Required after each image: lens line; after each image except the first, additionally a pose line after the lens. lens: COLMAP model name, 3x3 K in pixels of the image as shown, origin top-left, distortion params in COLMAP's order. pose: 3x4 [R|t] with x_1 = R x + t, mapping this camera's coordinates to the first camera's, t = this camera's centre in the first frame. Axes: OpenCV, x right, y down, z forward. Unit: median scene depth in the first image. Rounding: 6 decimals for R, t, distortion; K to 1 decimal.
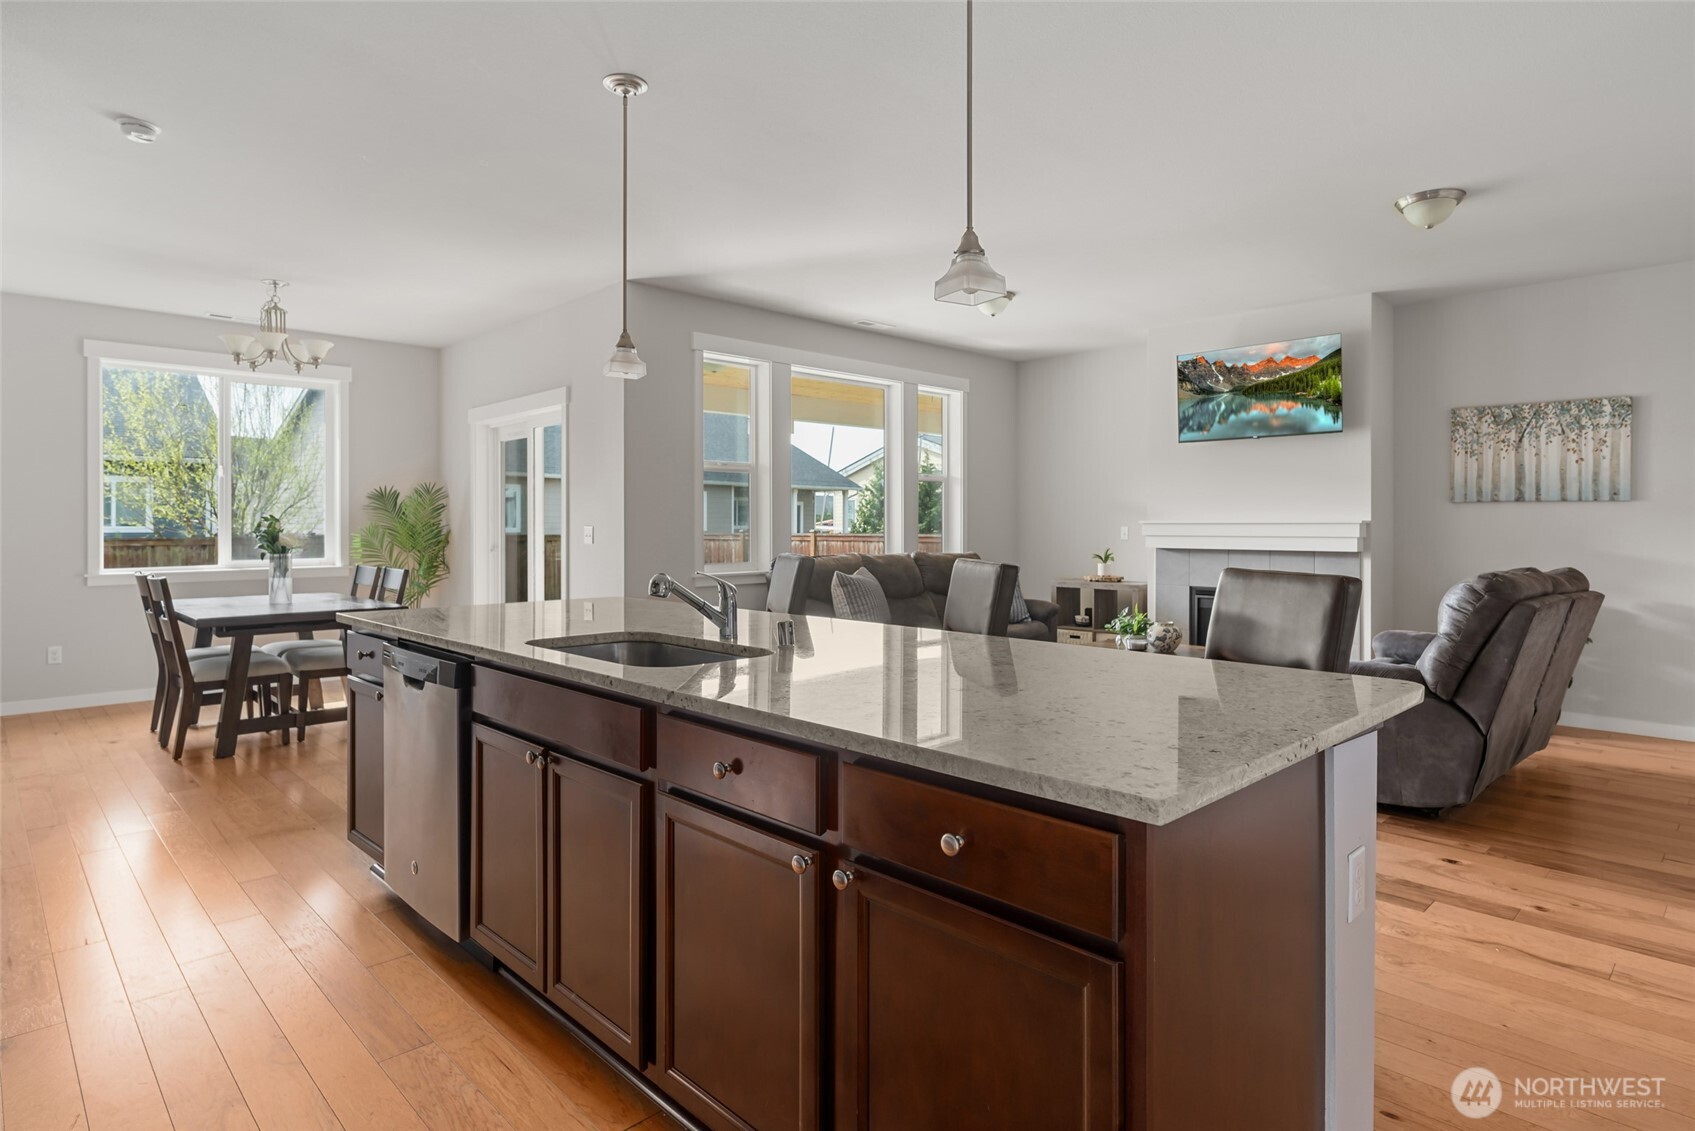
lens RADIAL K [[943.8, 0, 852.4], [0, 943.8, 535.0], [0, 0, 1]] dist [0.002925, 0.000456]
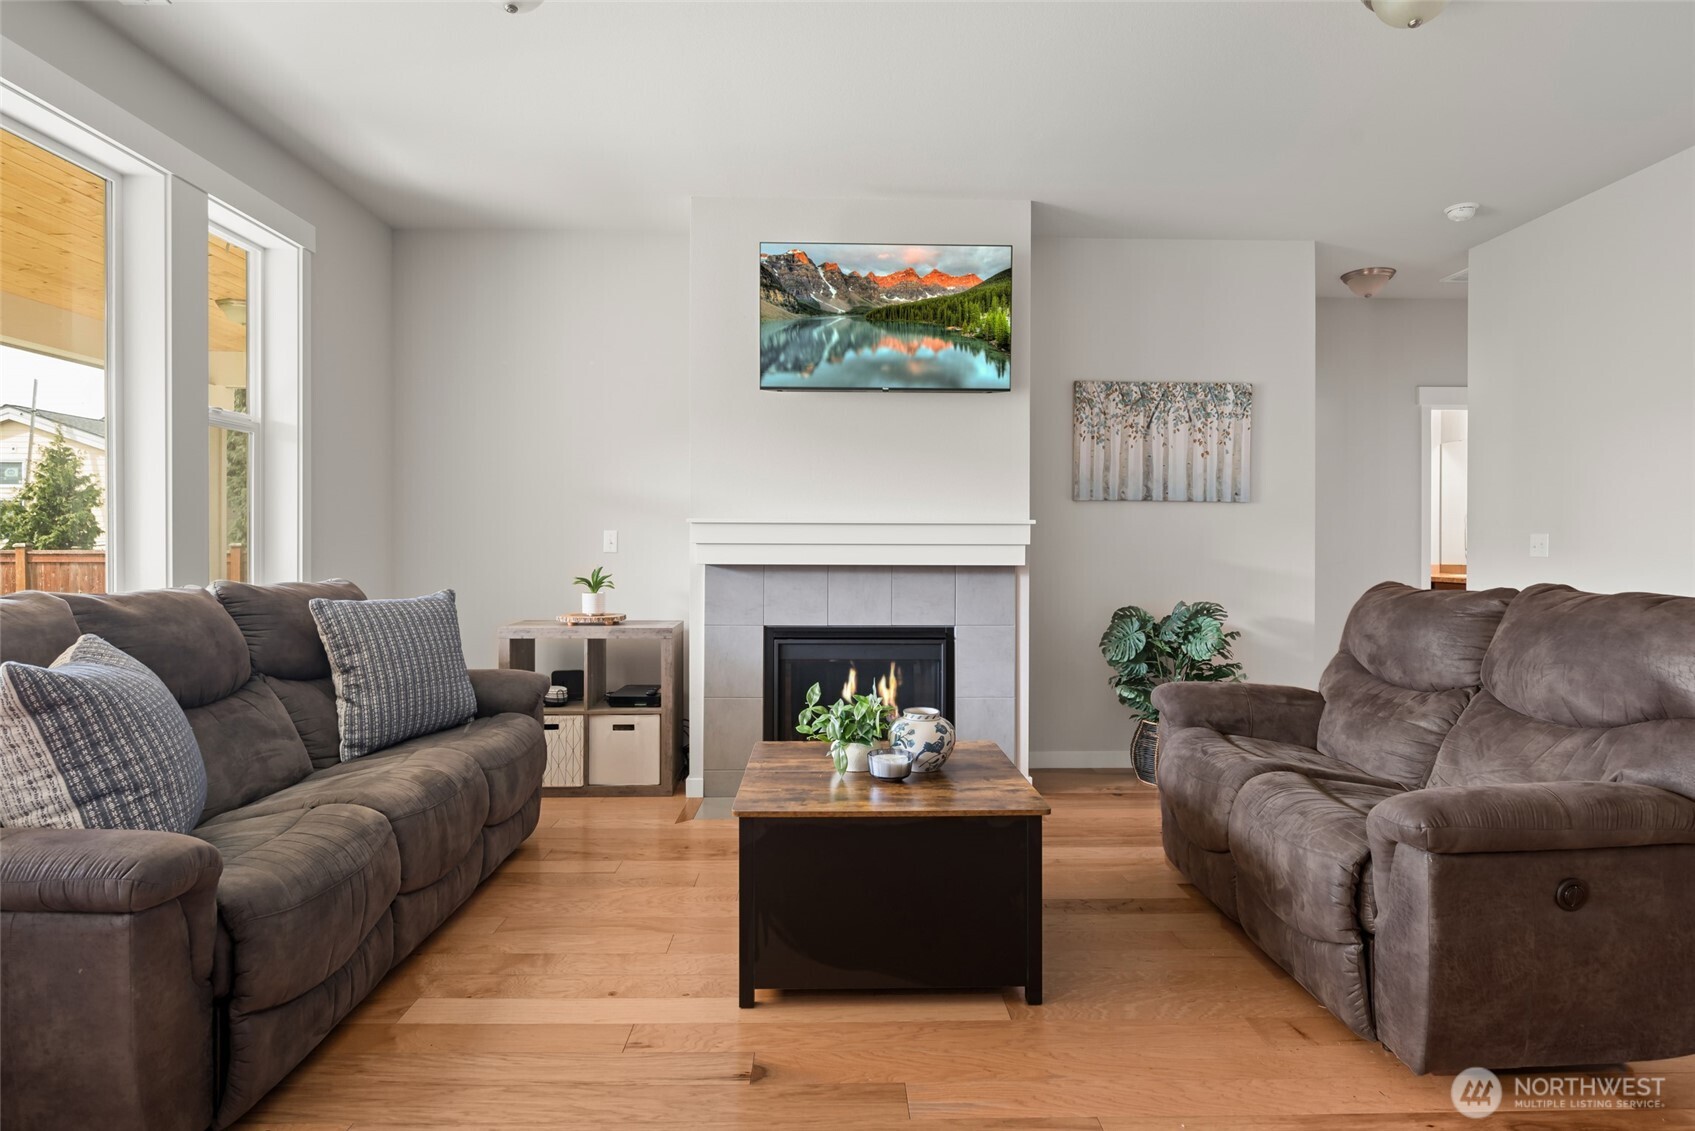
lens RADIAL K [[909.7, 0, 855.3], [0, 909.7, 534.4], [0, 0, 1]] dist [0.002067, 0.000962]
pose [[0.687034, 0.010749, 0.726546, -0.037025], [0.003746, 0.999825, -0.018334, 0.006665], [-0.726616, 0.015318, 0.686873, 0.616791]]
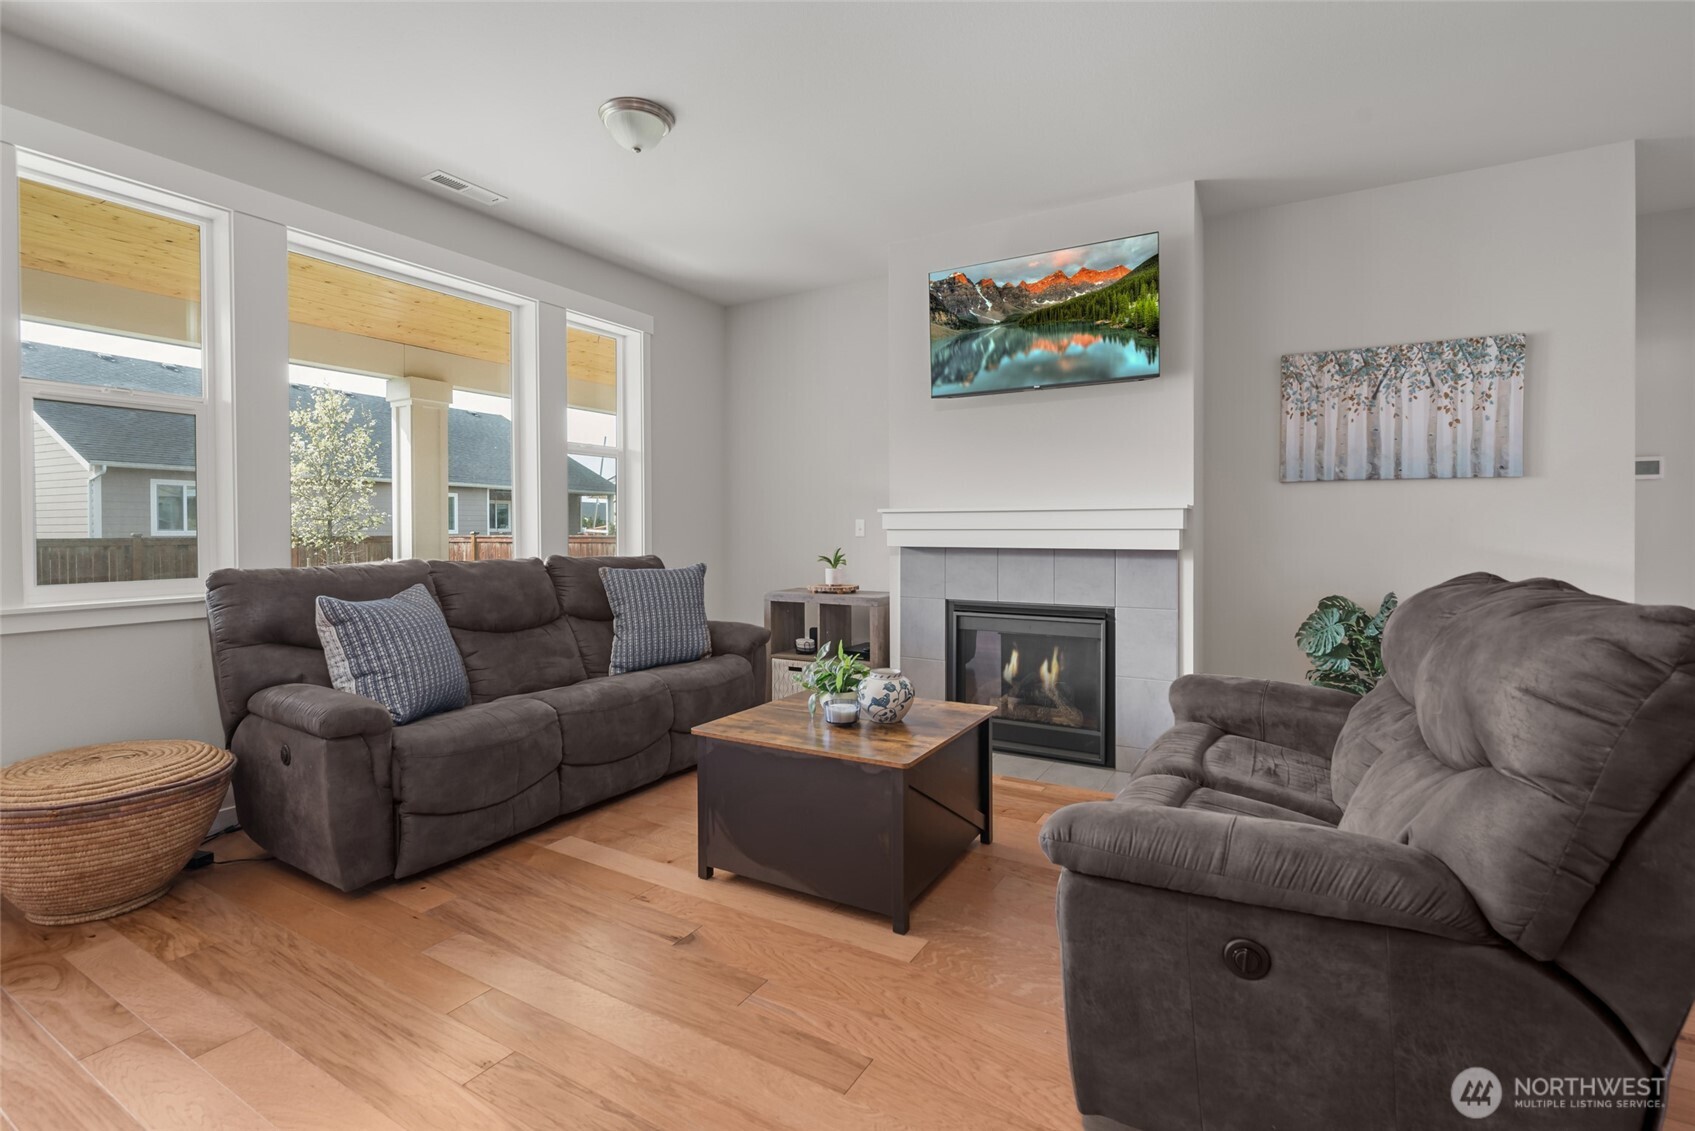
lens RADIAL K [[770.4, 0, 854.4], [0, 770.4, 537.3], [0, 0, 1]] dist [-0.001947, -0.000239]
pose [[0.964232, -0.003858, 0.265032, 0.150253], [0.004166, 0.999991, -0.000603, 0.007838], [-0.265028, 0.001685, 0.964239, 0.506729]]
